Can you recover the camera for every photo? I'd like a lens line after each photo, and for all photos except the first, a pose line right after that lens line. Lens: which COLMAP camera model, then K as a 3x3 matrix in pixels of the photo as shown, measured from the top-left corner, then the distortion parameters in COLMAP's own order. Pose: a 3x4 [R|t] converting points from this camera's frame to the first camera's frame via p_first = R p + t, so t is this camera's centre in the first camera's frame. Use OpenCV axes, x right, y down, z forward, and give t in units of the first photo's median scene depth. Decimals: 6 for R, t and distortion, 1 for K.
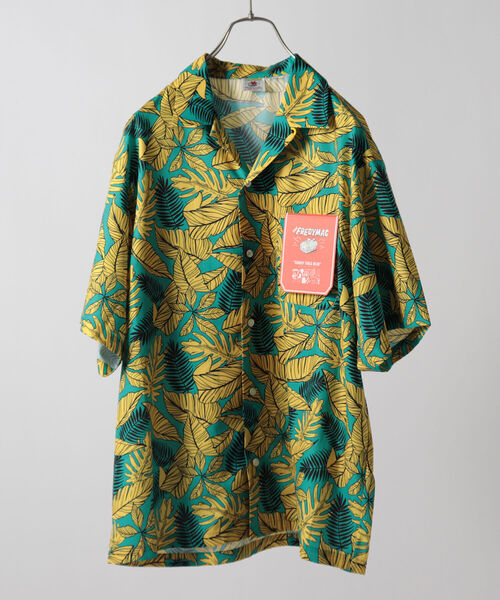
lens RADIAL K [[1214.3, 0, 250.0], [0, 1214.3, 300.0], [0, 0, 1]] dist [0.081133, 0.149782]
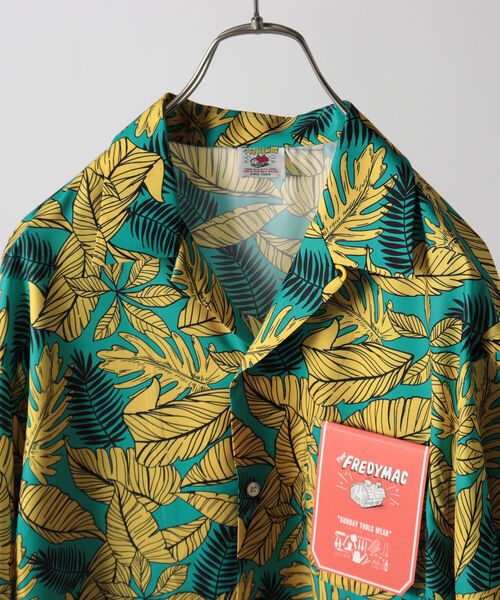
lens RADIAL K [[1214.3, 0, 250.0], [0, 1214.3, 300.0], [0, 0, 1]] dist [0.081133, 0.149782]
pose [[0.999176, 0.009481, -0.039464, 0.018328], [-0.001402, 0.979816, 0.199898, -0.223270], [0.040562, -0.199677, 0.979022, 0.510346]]
